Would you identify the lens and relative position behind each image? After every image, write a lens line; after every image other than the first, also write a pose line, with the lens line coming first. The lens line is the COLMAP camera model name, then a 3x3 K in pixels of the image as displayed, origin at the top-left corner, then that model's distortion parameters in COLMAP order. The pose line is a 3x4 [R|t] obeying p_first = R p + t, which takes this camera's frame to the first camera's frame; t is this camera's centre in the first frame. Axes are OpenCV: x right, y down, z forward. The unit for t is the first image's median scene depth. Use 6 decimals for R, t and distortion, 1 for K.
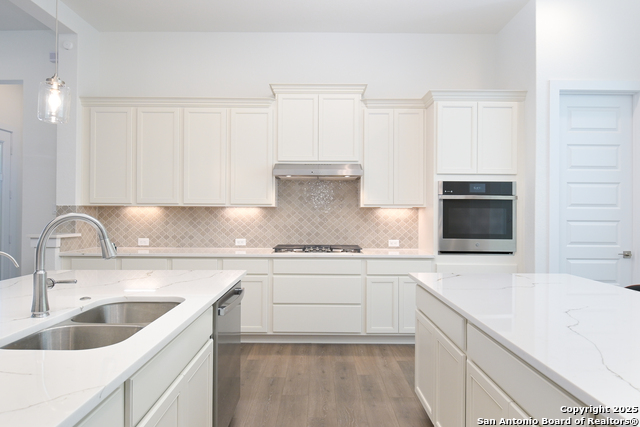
lens RADIAL K [[417.8, 0, 320.3], [0, 417.8, 211.3], [0, 0, 1]] dist [0.007539, 0.000872]
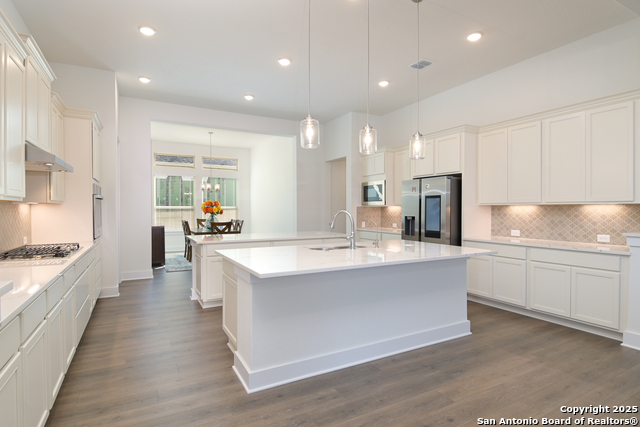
lens RADIAL K [[337.7, 0, 321.2], [0, 337.7, 213.9], [0, 0, 1]] dist [0.001640, -0.004407]
pose [[0.480017, 0.006909, -0.877232, 0.227692], [0.004978, 0.999931, 0.010599, 0.001260], [0.877245, -0.009454, 0.479950, -0.000842]]
